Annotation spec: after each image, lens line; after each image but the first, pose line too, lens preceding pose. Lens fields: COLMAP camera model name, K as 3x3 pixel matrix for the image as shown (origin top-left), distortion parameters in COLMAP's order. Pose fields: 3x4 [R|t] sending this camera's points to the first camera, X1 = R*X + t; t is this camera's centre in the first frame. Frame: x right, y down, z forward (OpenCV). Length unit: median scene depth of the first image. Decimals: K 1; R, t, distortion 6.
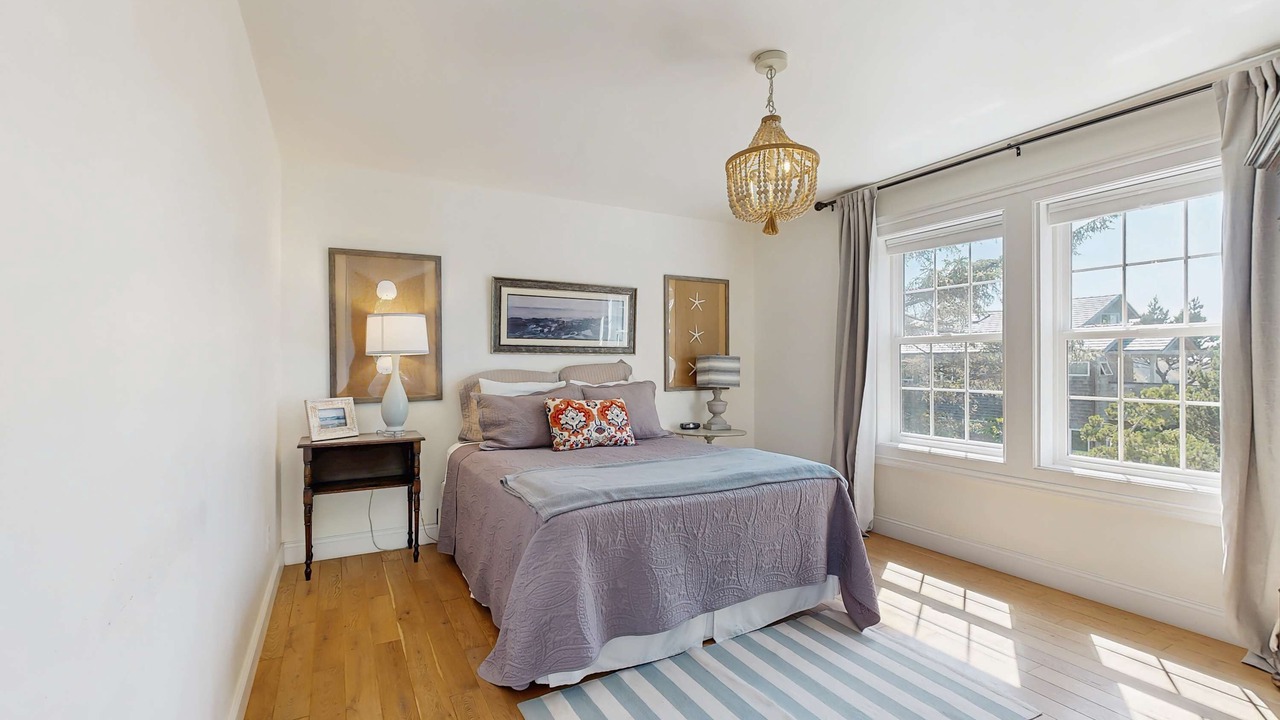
lens RADIAL K [[558.7, 0, 638.1], [0, 558.7, 363.7], [0, 0, 1]] dist [0.002454, 0.000086]
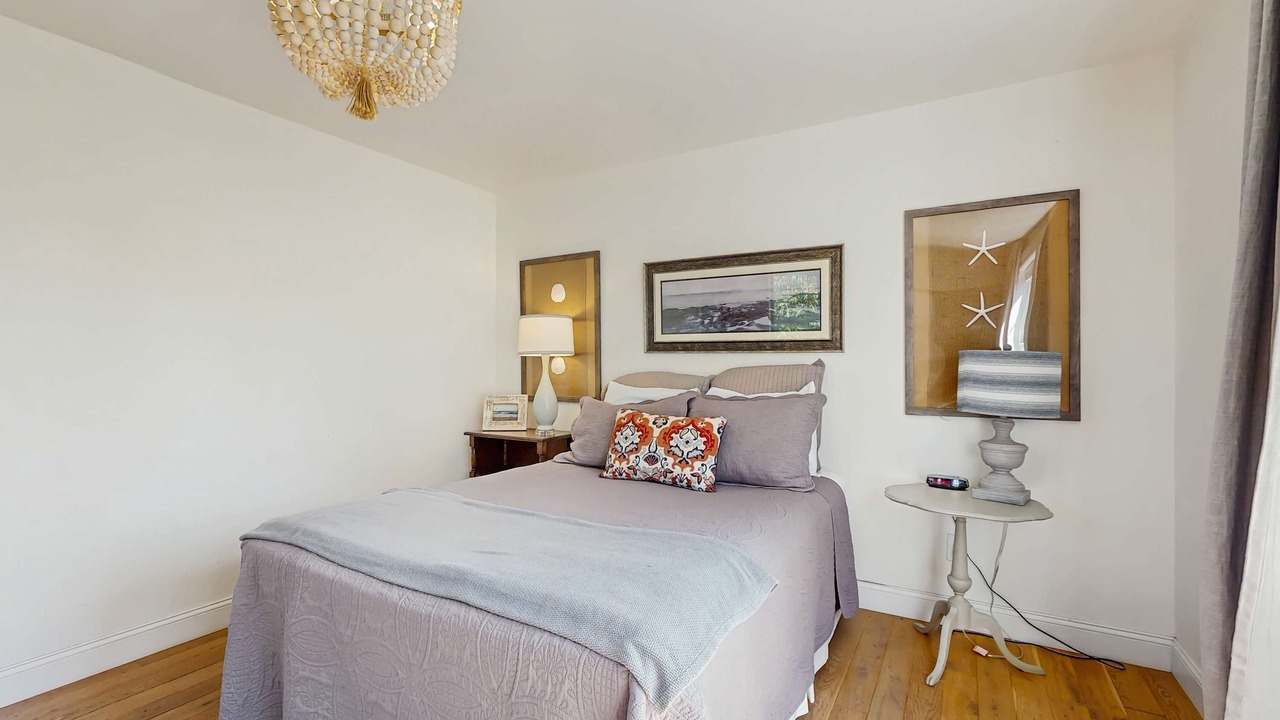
lens RADIAL K [[558.7, 0, 639.9], [0, 558.7, 359.7], [0, 0, 1]] dist [0.002454, 0.000086]
pose [[0.514004, -0.002828, -0.857783, 0.461394], [-0.003062, 0.999982, -0.005131, -0.003193], [0.857782, 0.005263, 0.513986, 0.538708]]
